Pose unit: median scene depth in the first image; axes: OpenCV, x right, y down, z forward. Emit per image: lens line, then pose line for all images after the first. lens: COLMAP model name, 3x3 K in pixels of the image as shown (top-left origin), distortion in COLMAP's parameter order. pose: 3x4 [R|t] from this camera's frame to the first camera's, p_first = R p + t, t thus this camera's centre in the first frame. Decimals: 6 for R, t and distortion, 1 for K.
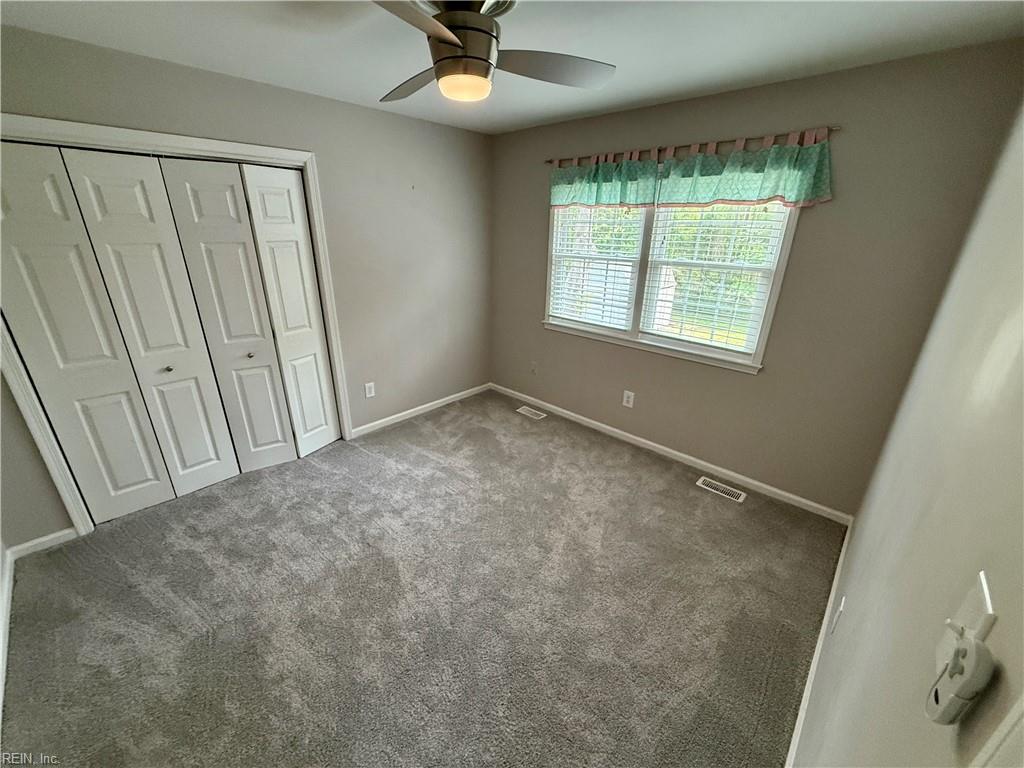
lens RADIAL K [[407.7, 0, 512.0], [0, 407.7, 384.0], [0, 0, 1]] dist [-0.007876, 0.000087]
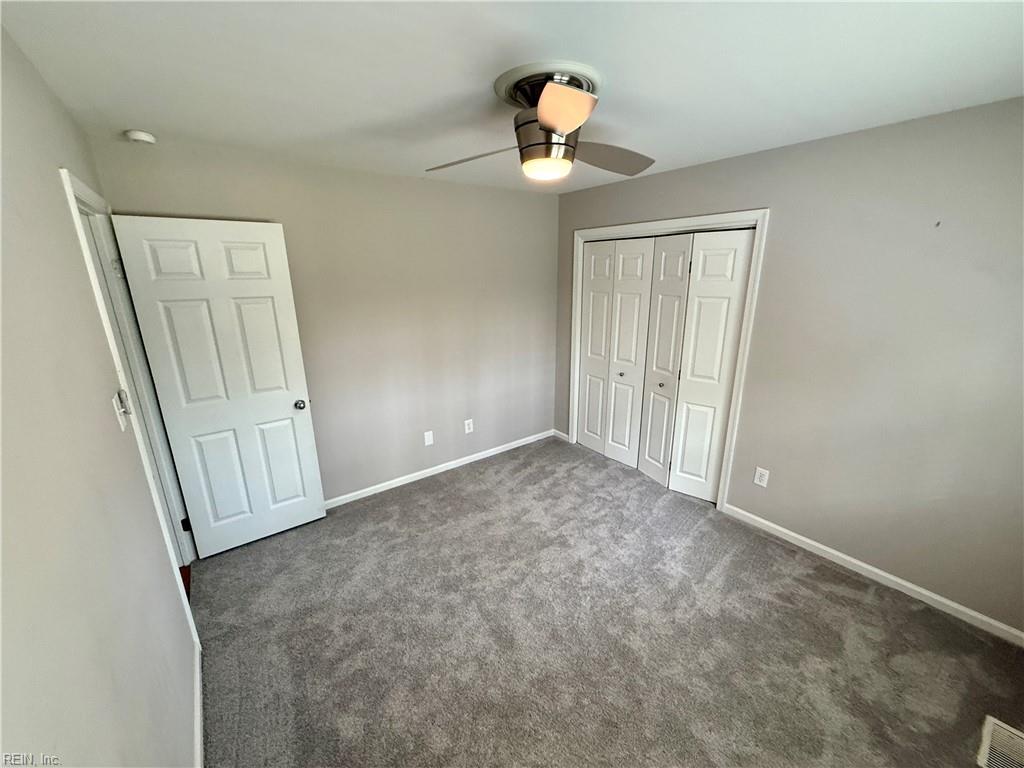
lens RADIAL K [[407.7, 0, 512.0], [0, 407.7, 384.0], [0, 0, 1]] dist [-0.007876, 0.000087]
pose [[-0.167965, 0.251588, -0.953148, 0.580442], [-0.352411, 0.887665, 0.296406, -0.270585], [0.920649, 0.385686, -0.060434, 0.646177]]
